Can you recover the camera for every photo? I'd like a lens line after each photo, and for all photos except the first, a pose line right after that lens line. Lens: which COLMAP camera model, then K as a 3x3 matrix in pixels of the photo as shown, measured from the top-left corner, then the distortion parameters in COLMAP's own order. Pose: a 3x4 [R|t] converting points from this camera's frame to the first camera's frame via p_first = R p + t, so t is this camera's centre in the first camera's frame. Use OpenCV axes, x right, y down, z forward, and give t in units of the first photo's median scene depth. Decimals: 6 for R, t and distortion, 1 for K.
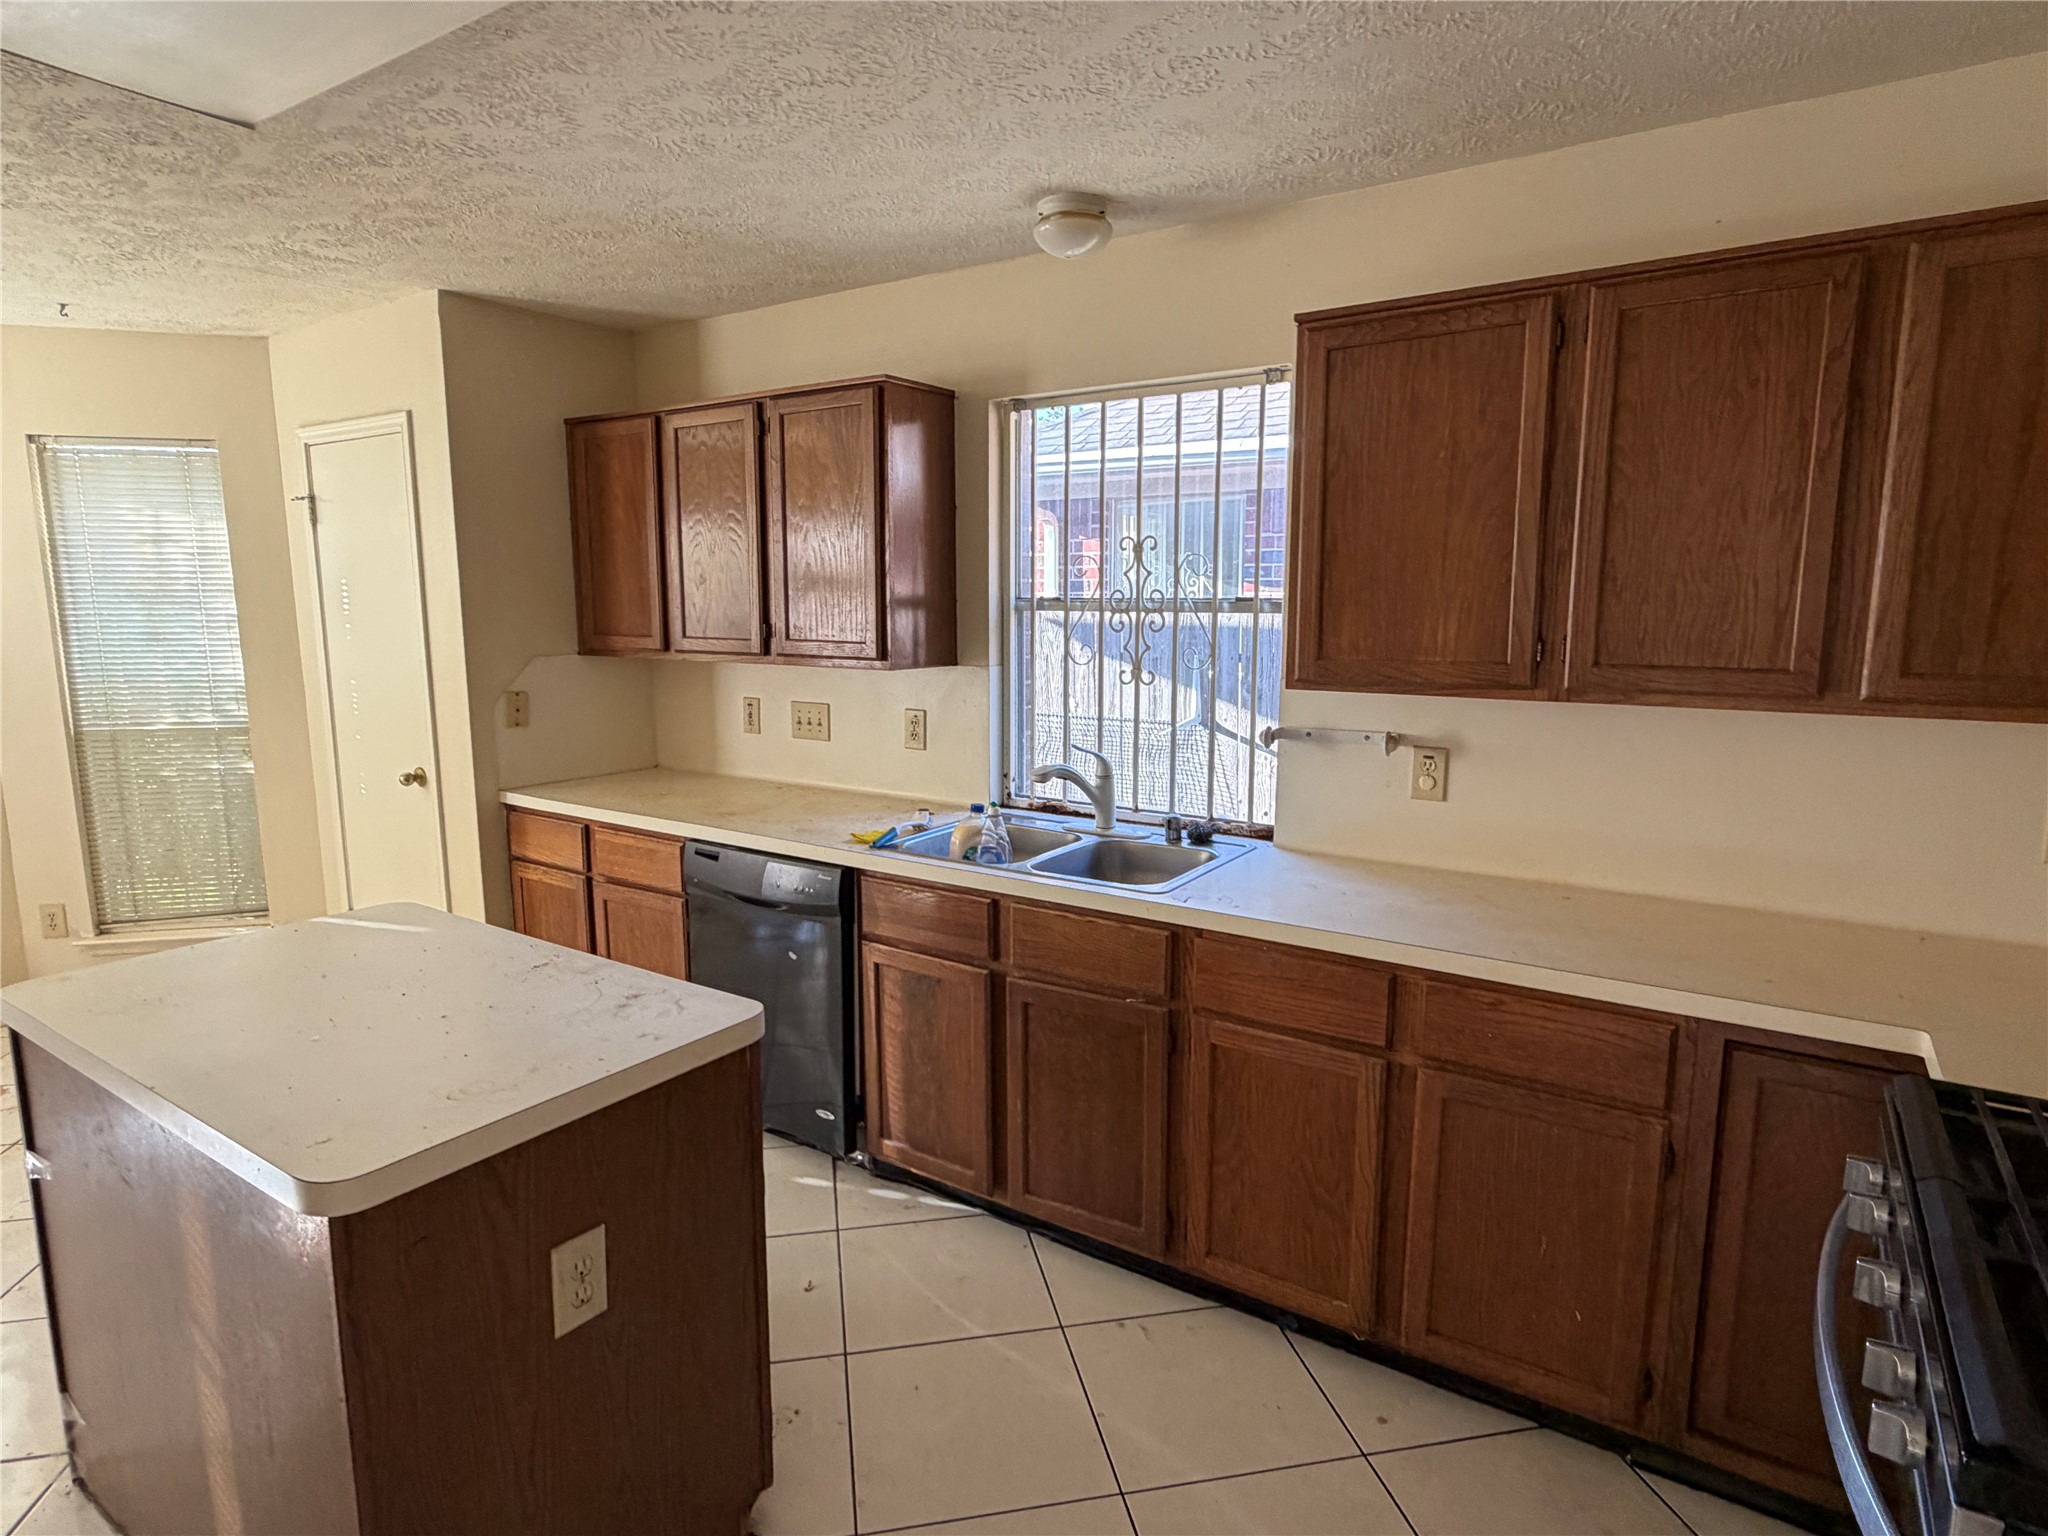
lens RADIAL K [[1111.6, 0, 1024.3], [0, 1111.6, 772.3], [0, 0, 1]] dist [0.000835, 0.001073]
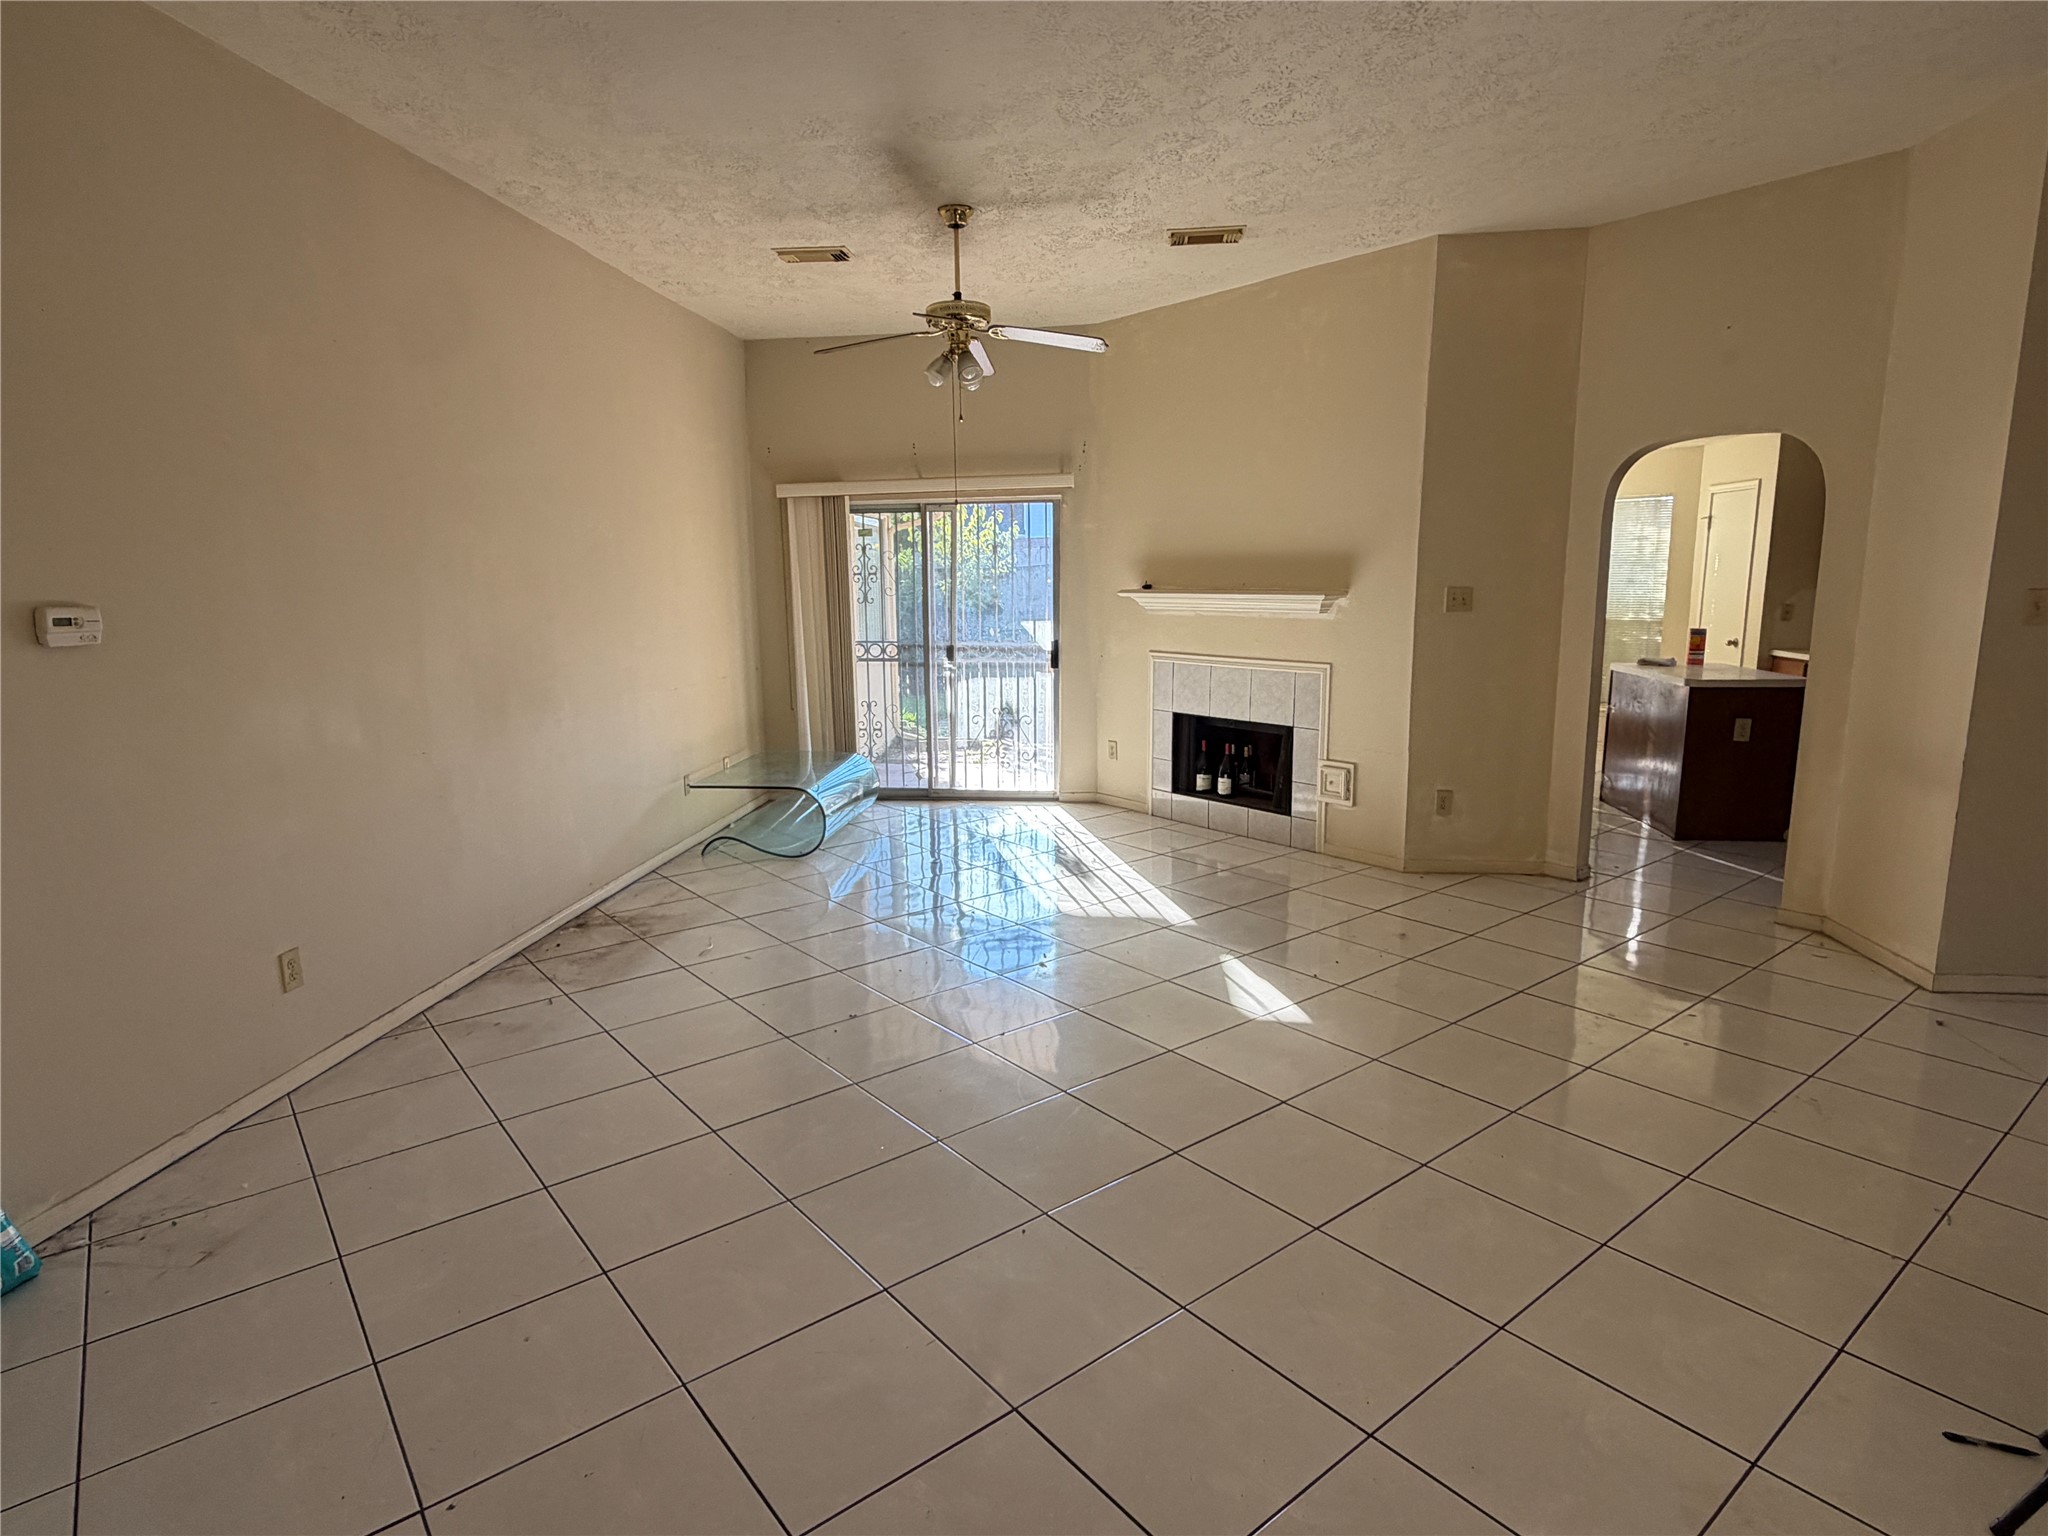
lens RADIAL K [[1109.0, 0, 1022.9], [0, 1109.0, 774.3], [0, 0, 1]] dist [0.000205, -0.000215]
pose [[0.457616, 0.149896, -0.876424, 0.996684], [-0.120789, 0.987030, 0.105745, 0.254845], [0.880907, 0.057471, 0.469787, -1.622326]]
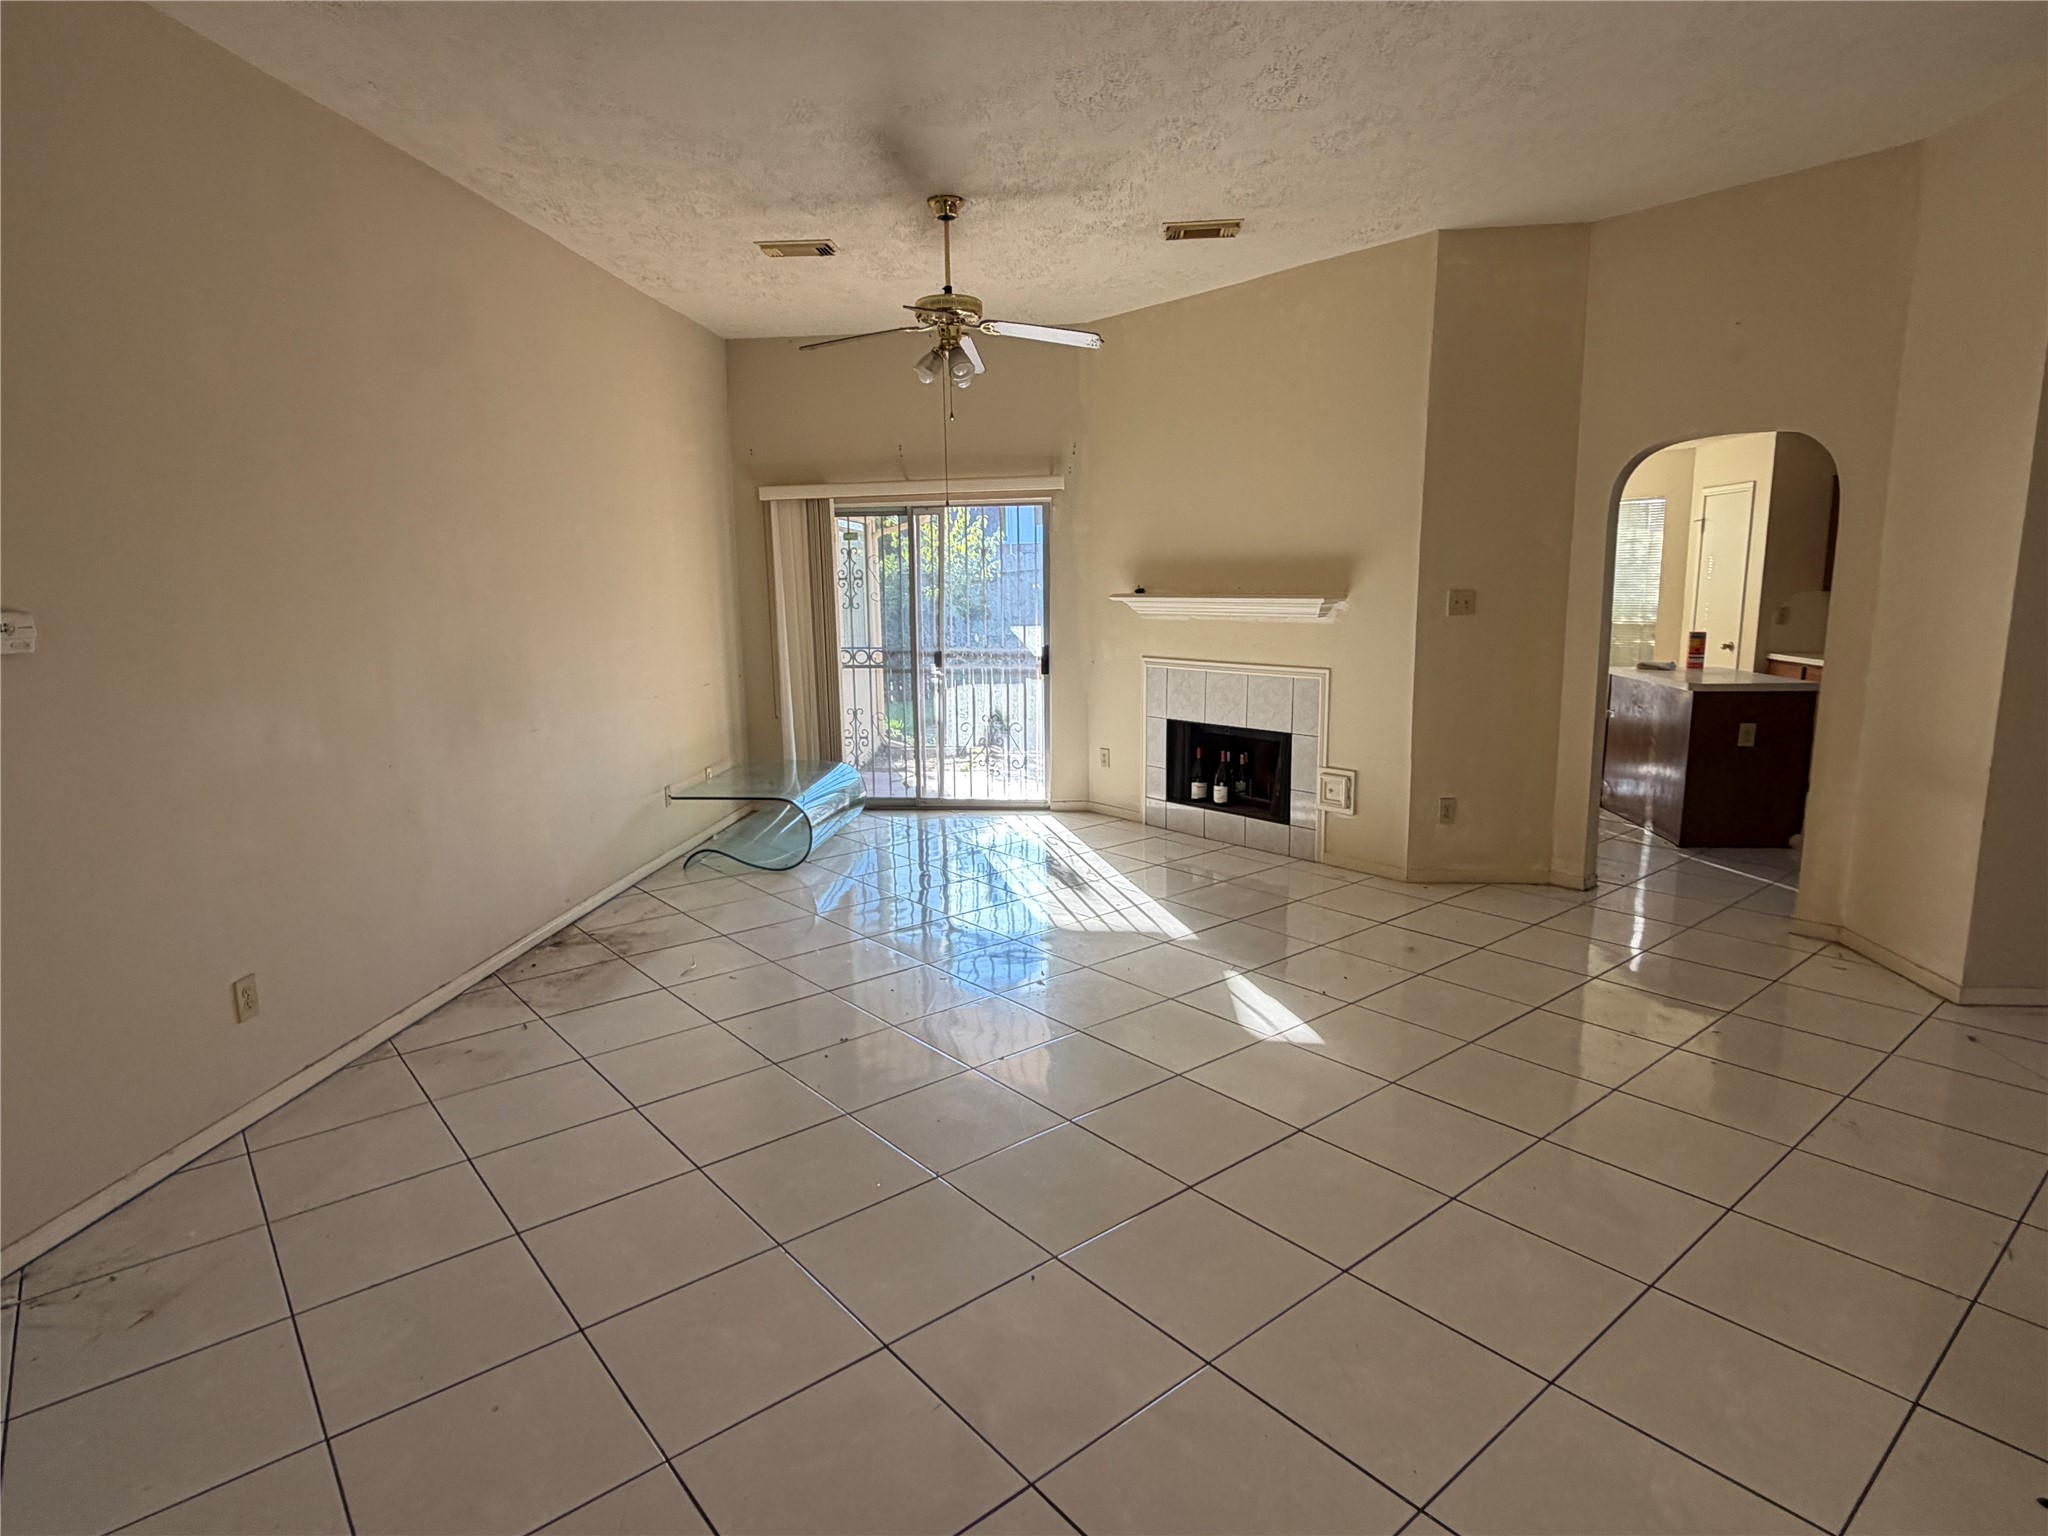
lens RADIAL K [[1108.4, 0, 1020.4], [0, 1108.4, 772.1], [0, 0, 1]] dist [-0.000534, 0.000761]
pose [[0.470590, 0.141081, -0.871000, 0.938167], [-0.117355, 0.988372, 0.096687, 0.257364], [0.874513, 0.056716, 0.481674, -1.612097]]
